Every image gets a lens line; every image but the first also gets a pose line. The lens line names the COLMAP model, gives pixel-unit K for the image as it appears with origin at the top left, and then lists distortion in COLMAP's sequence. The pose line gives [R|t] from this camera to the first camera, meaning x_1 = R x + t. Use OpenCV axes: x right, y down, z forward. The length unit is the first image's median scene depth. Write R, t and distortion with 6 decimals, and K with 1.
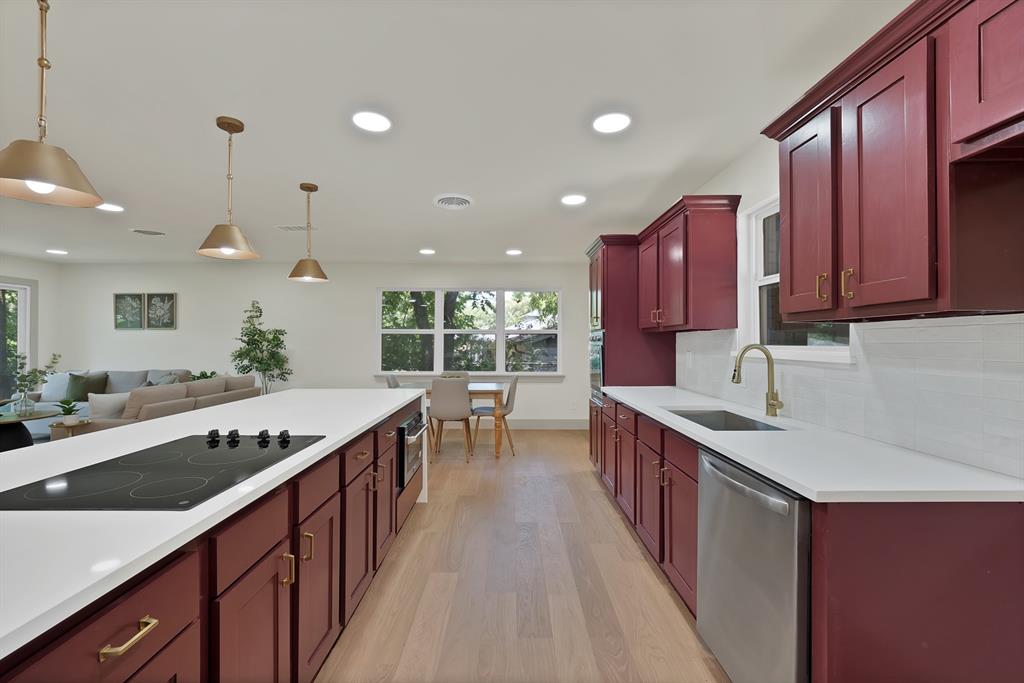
lens RADIAL K [[443.6, 0, 508.3], [0, 443.6, 337.4], [0, 0, 1]] dist [-0.003557, 0.000008]
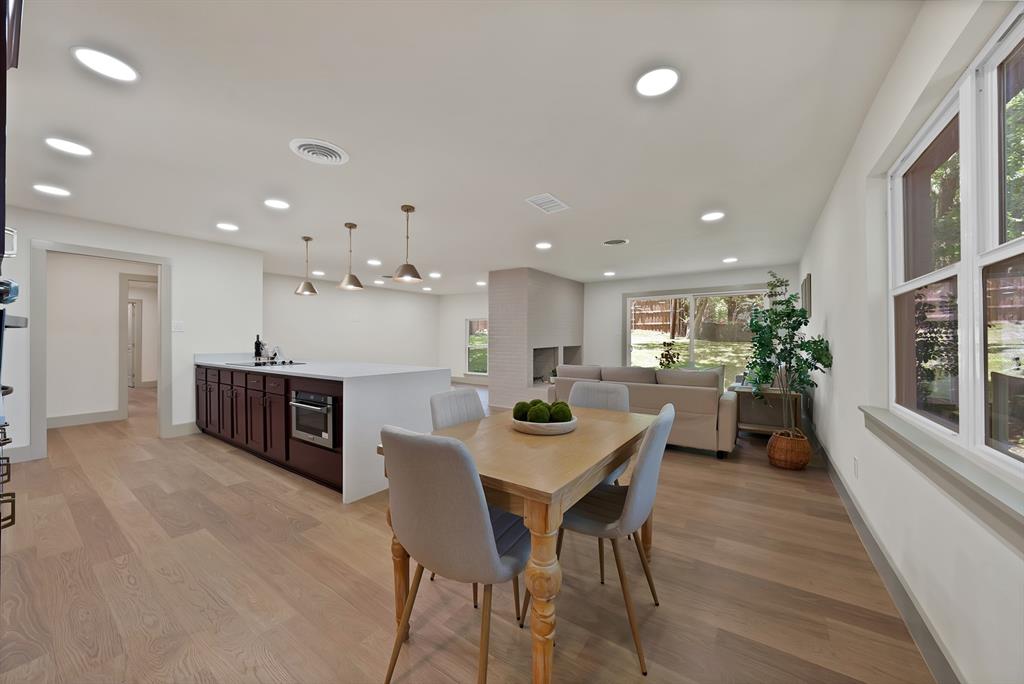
lens RADIAL K [[366.1, 0, 507.1], [0, 366.1, 338.2], [0, 0, 1]] dist [-0.013242, 0.000042]
pose [[-0.575094, -0.006586, -0.818061, 0.128861], [0.008094, 0.999873, -0.013739, 0.028147], [0.818047, -0.014523, -0.574968, 0.955271]]
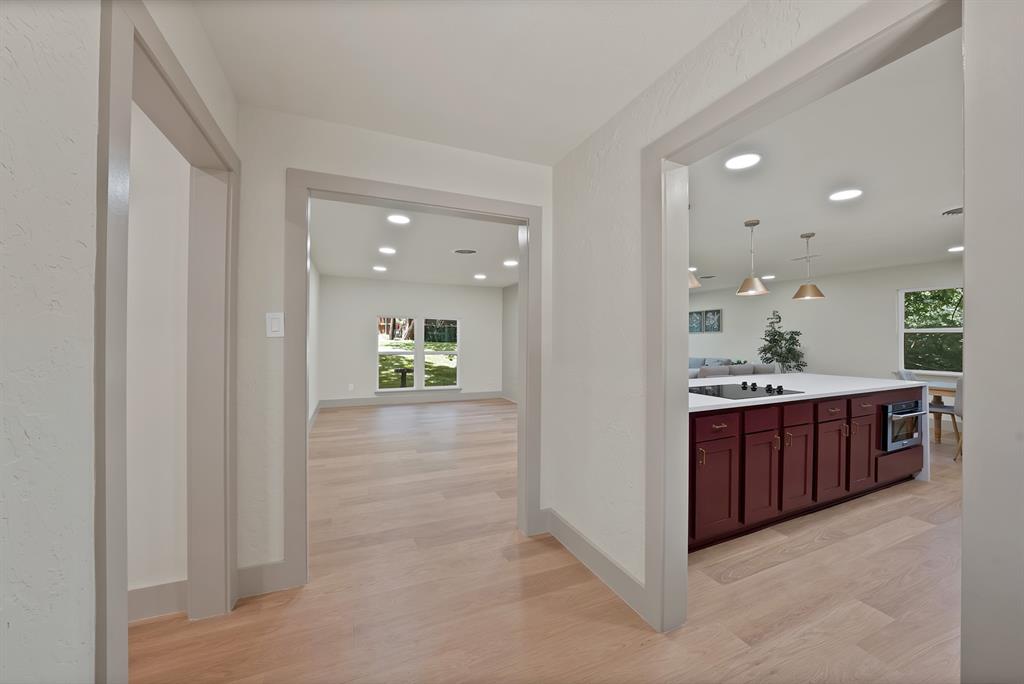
lens RADIAL K [[366.1, 0, 507.1], [0, 366.1, 338.2], [0, 0, 1]] dist [-0.013242, 0.000042]
pose [[0.391203, -0.003534, -0.920298, 0.134498], [0.006304, 0.999979, -0.001160, -0.001315], [0.920283, -0.005347, 0.391217, -0.197682]]
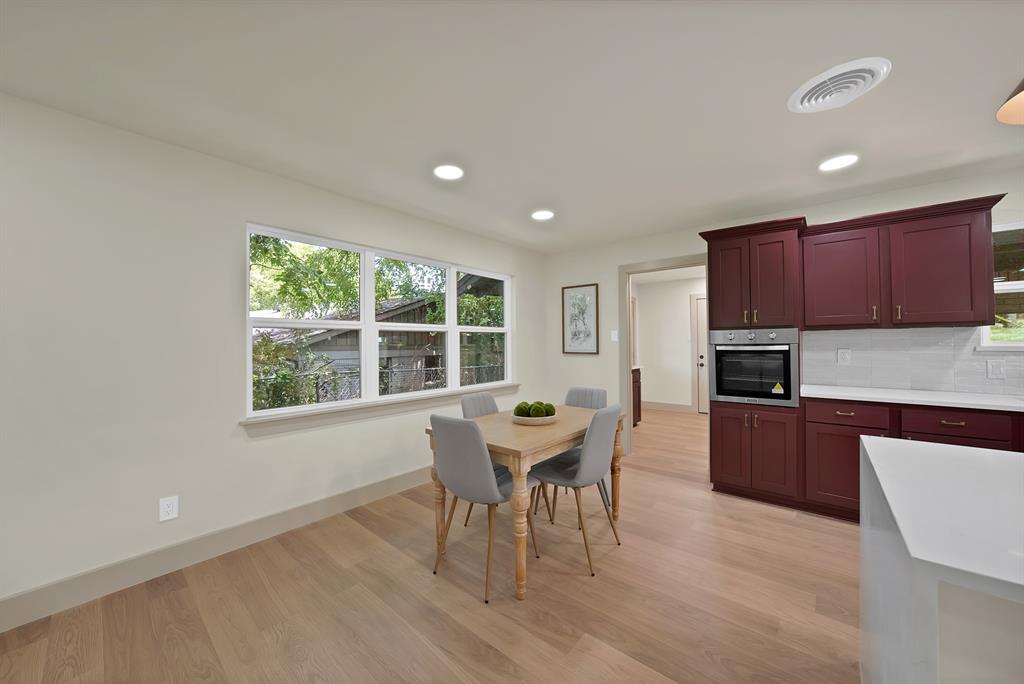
lens RADIAL K [[378.3, 0, 517.2], [0, 378.3, 334.0], [0, 0, 1]] dist [-0.003115, 0.000016]
pose [[0.636281, 0.008878, 0.771407, -0.436410], [0.001034, 0.999923, -0.012360, 0.003350], [-0.771457, 0.008662, 0.636223, 0.574115]]
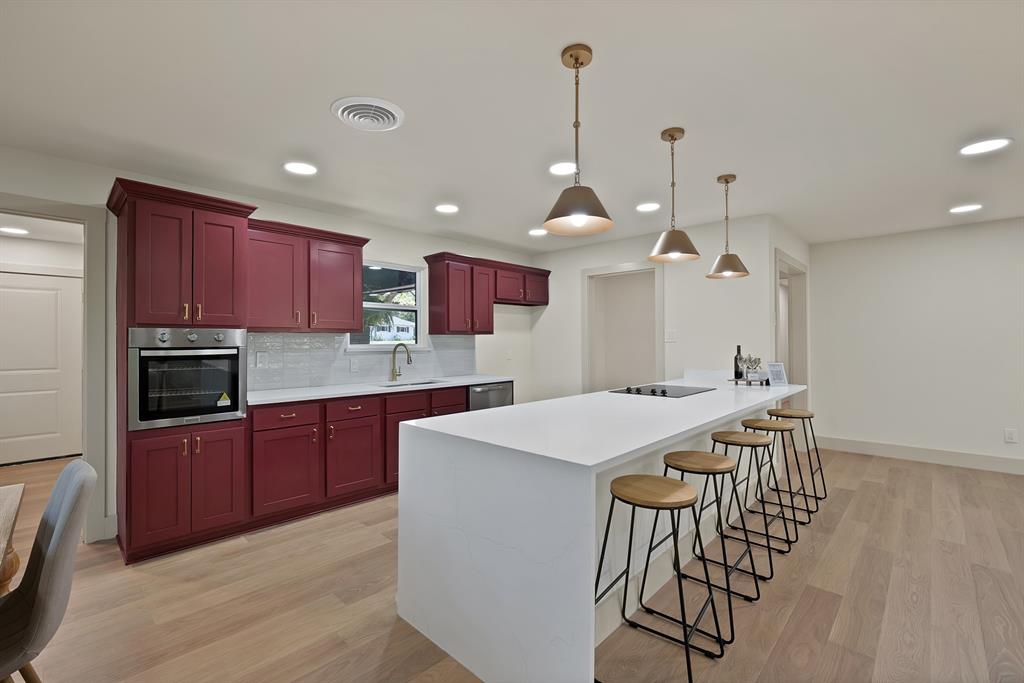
lens RADIAL K [[443.6, 0, 508.3], [0, 443.6, 337.4], [0, 0, 1]] dist [-0.003557, 0.000008]
pose [[-0.714867, 0.009778, 0.699192, -0.404499], [-0.004662, 0.999813, -0.018749, 0.007575], [-0.699245, -0.016663, -0.714688, 0.745563]]
